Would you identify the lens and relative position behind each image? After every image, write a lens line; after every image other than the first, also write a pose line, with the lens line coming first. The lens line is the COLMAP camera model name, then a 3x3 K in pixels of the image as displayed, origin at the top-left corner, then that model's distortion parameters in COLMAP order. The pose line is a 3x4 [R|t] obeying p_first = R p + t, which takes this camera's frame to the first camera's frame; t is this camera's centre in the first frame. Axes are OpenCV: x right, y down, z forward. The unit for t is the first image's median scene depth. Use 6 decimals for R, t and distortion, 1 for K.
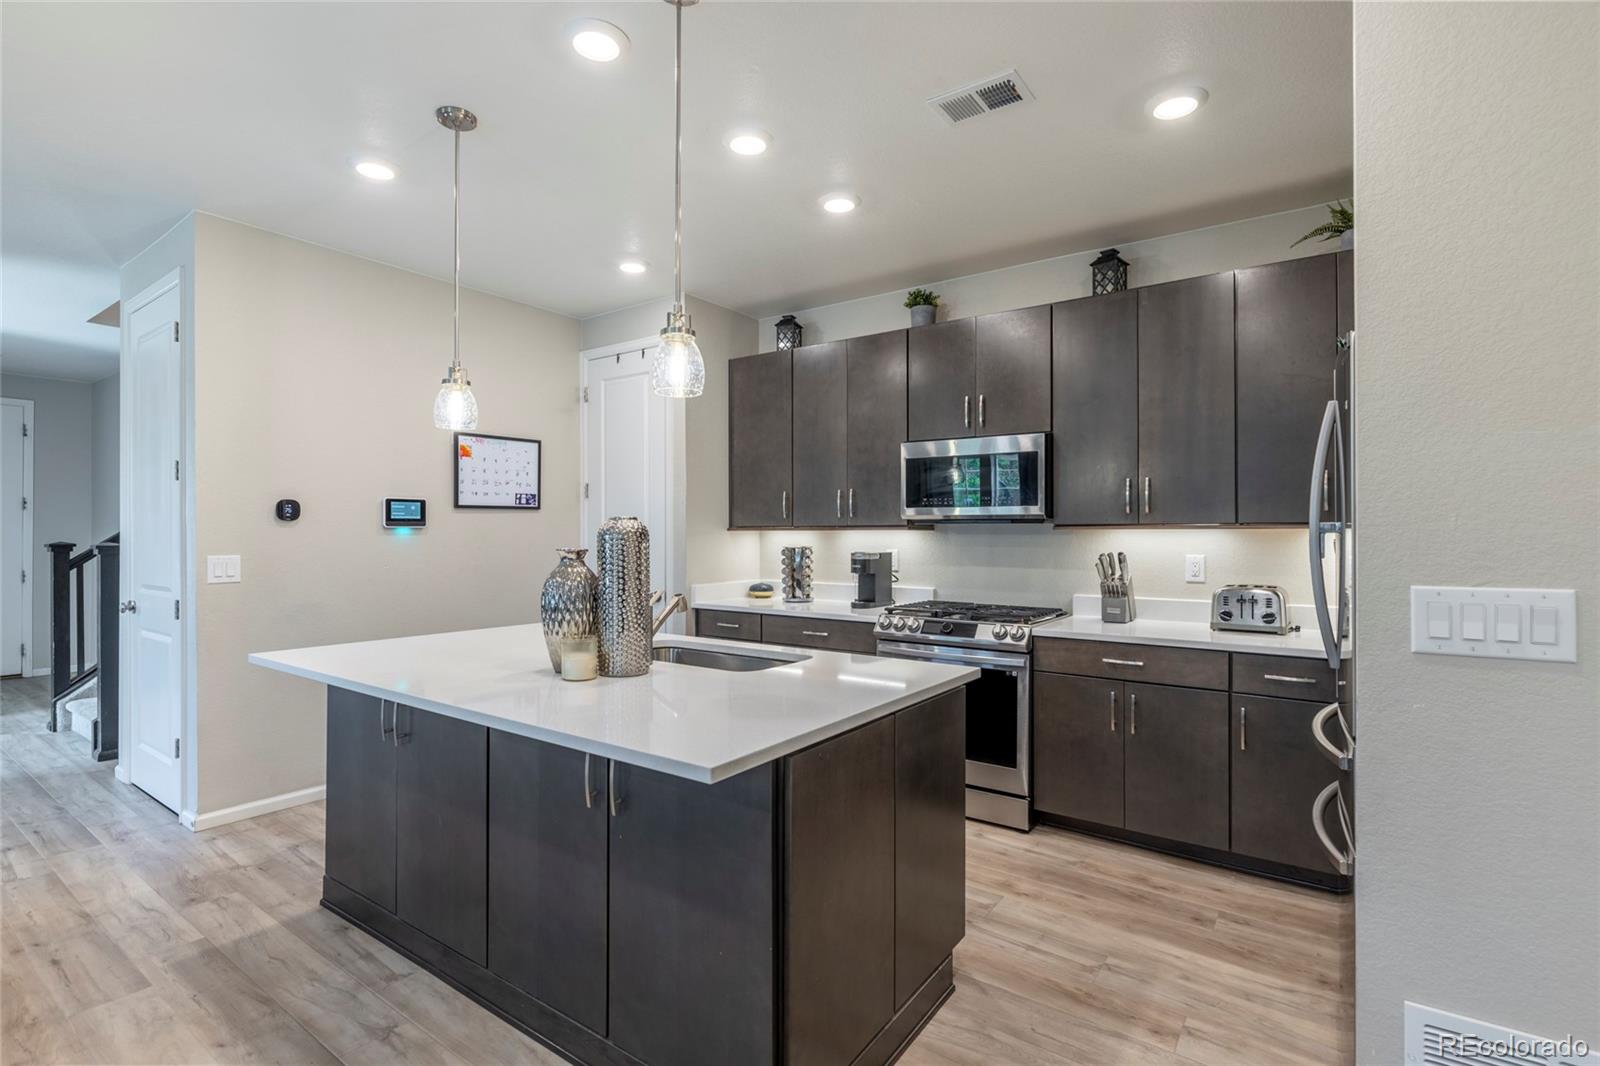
lens RADIAL K [[749.8, 0, 800.8], [0, 749.8, 539.0], [0, 0, 1]] dist [0.000147, 0.003321]
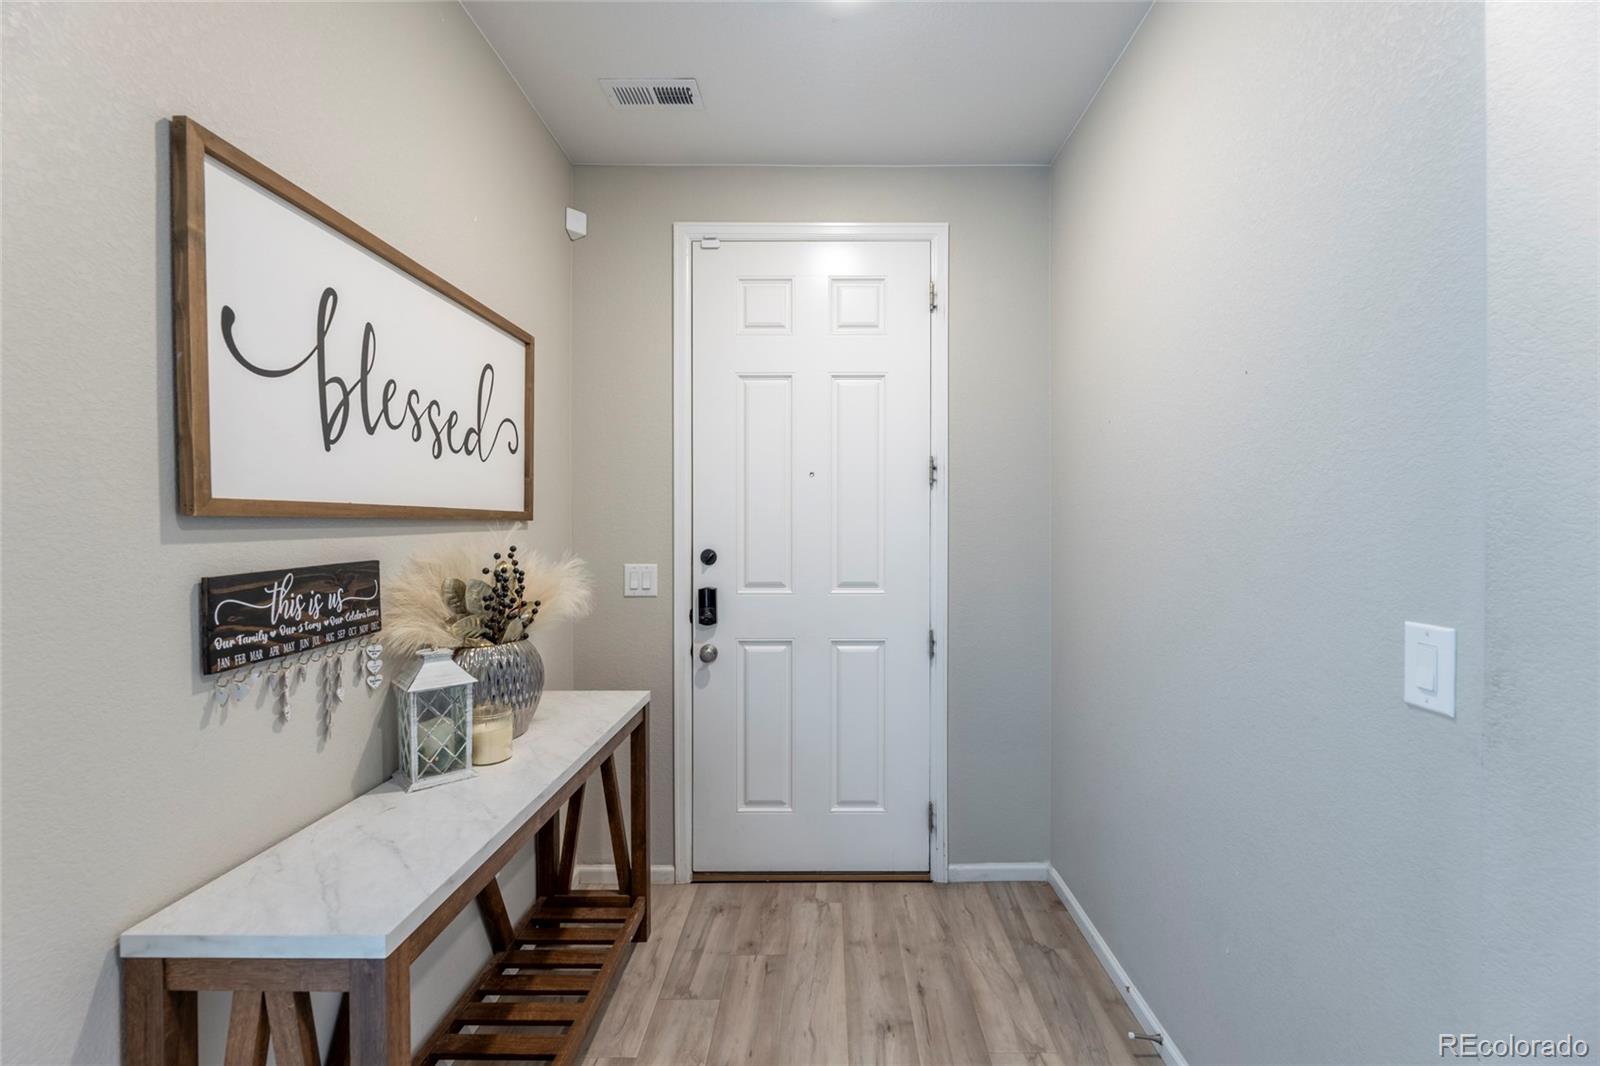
lens RADIAL K [[643.6, 0, 799.9], [0, 643.6, 529.4], [0, 0, 1]] dist [0.003692, 0.000340]
pose [[0.545116, -0.006543, -0.838335, -1.192692], [0.000397, 0.999971, -0.007547, -0.017916], [0.838361, 0.003781, 0.545103, 1.147998]]
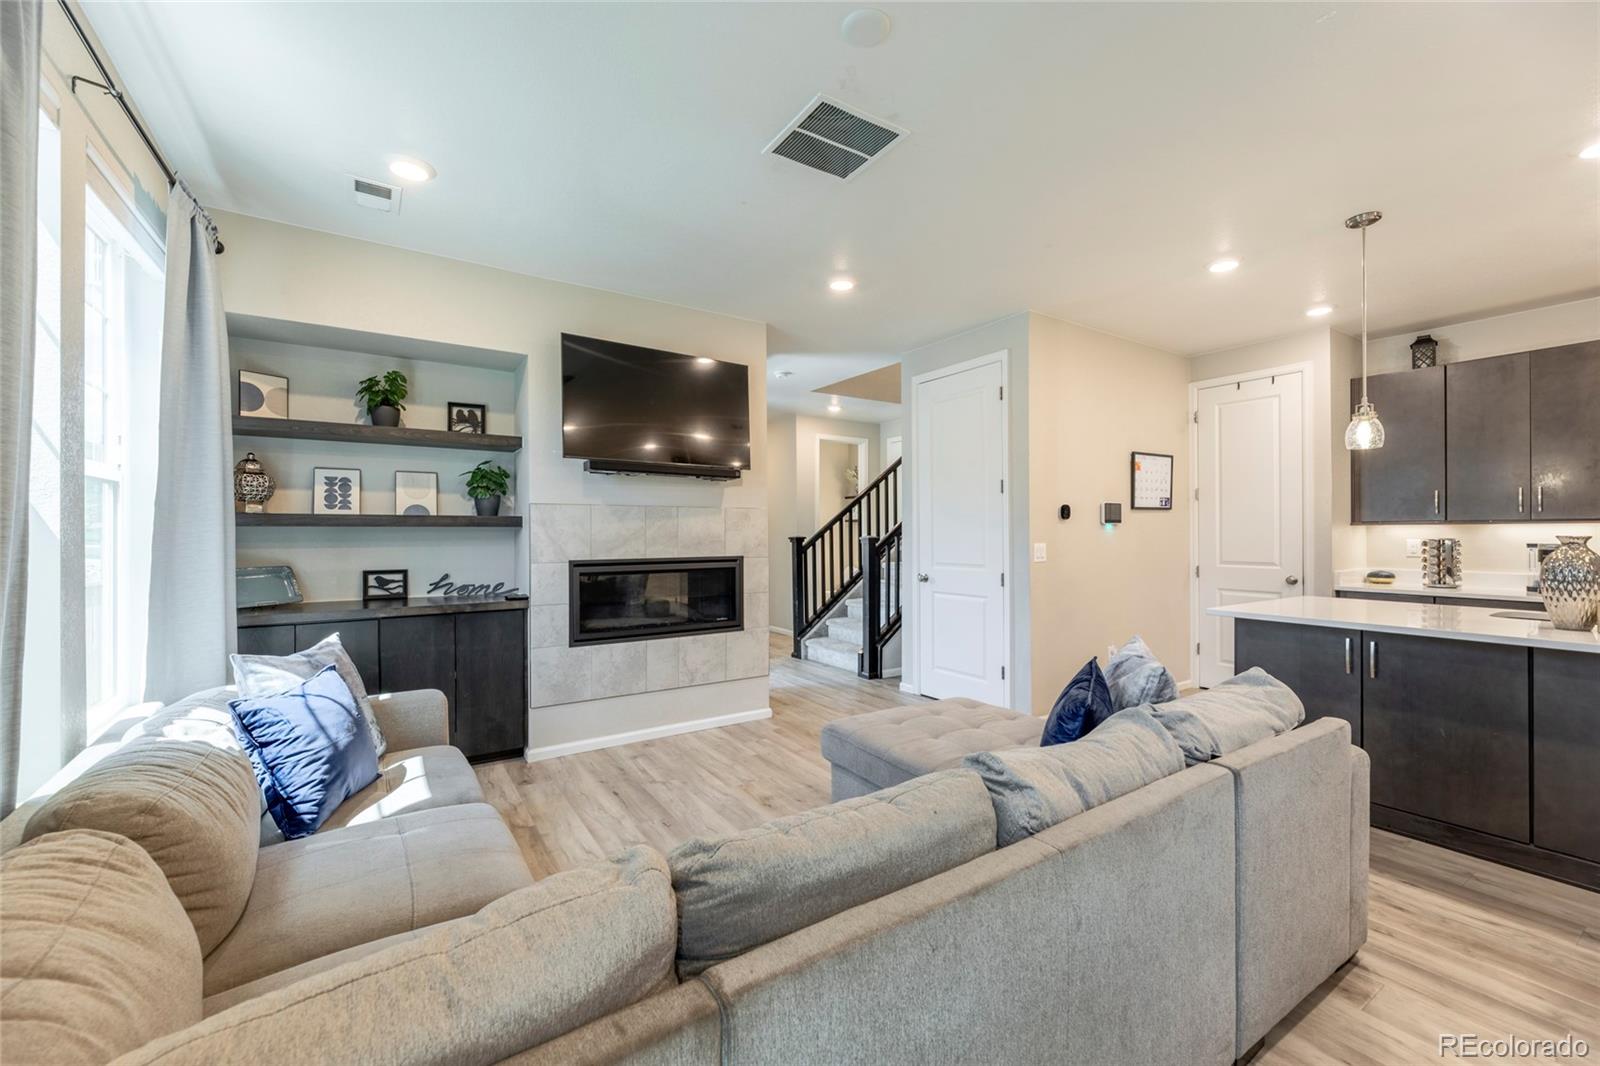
lens RADIAL K [[643.6, 0, 787.8], [0, 643.6, 529.5], [0, 0, 1]] dist [0.003692, 0.000340]
pose [[0.931999, -0.005996, -0.362411, -0.615016], [0.001748, 0.999926, -0.012046, 0.007098], [0.362457, 0.010593, 0.931940, -0.285117]]
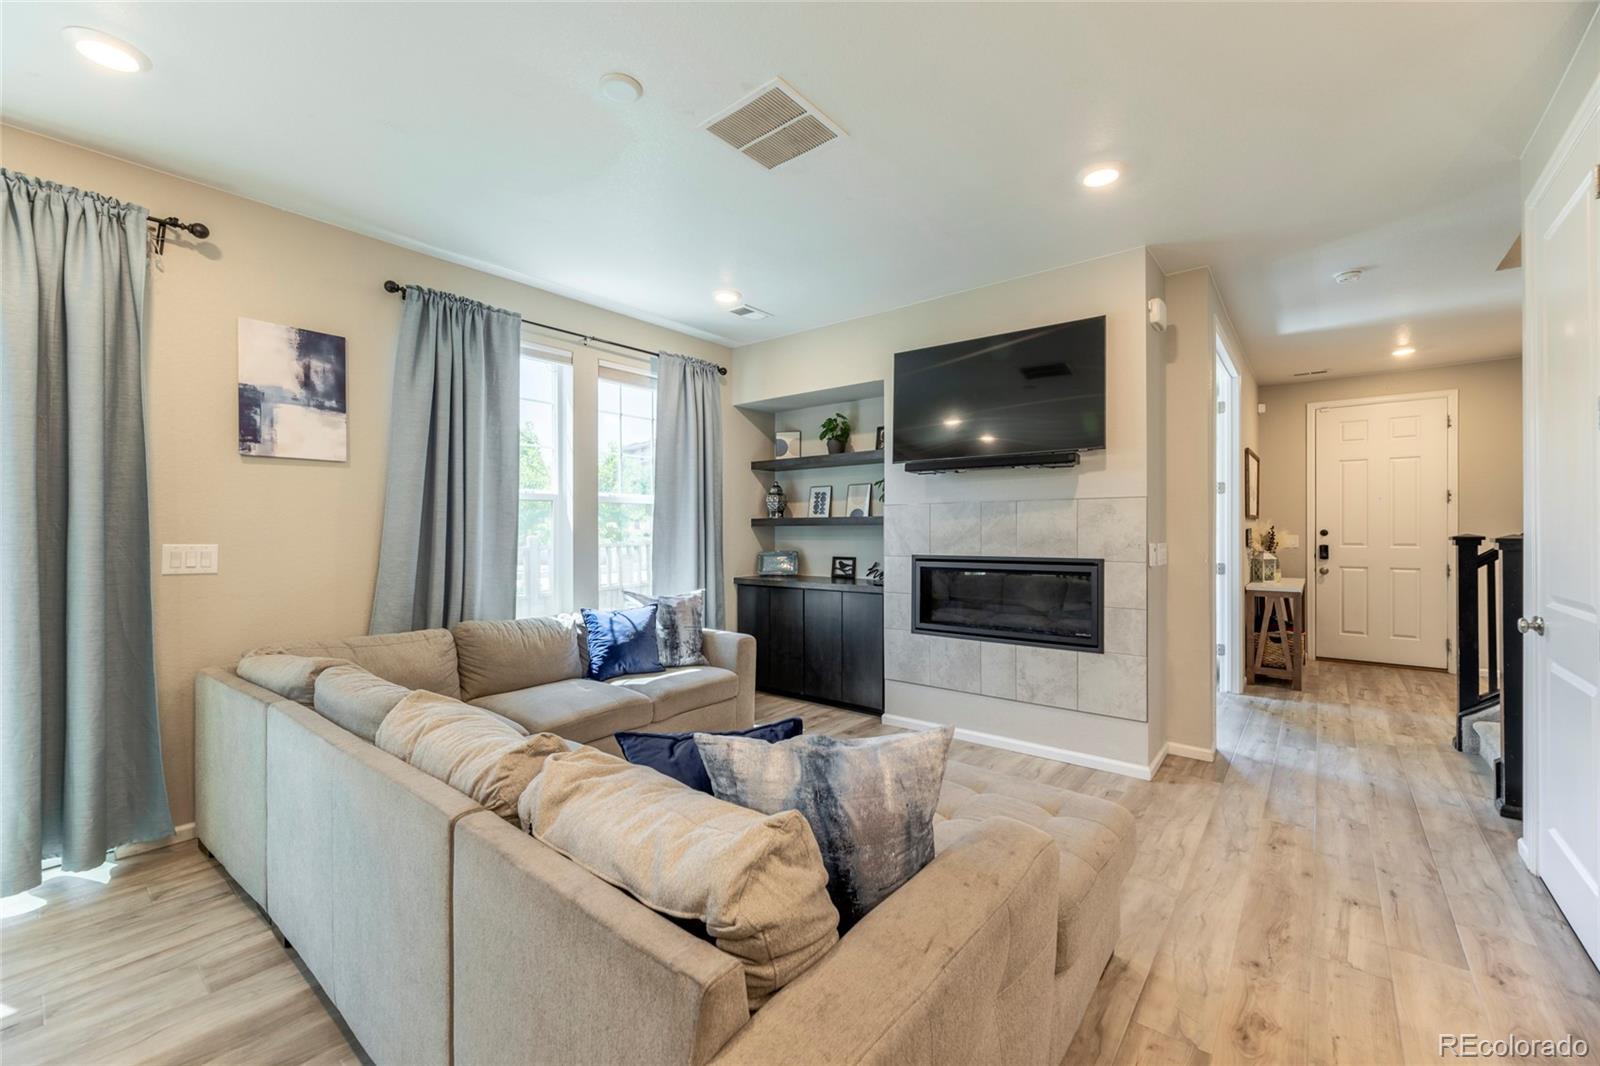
lens RADIAL K [[643.6, 0, 797.6], [0, 643.6, 529.4], [0, 0, 1]] dist [0.003692, 0.000340]
pose [[-0.056338, -0.004813, -0.998400, -0.224767], [-0.003652, 0.999983, -0.004614, 0.004843], [0.998405, 0.003386, -0.056354, 0.313479]]
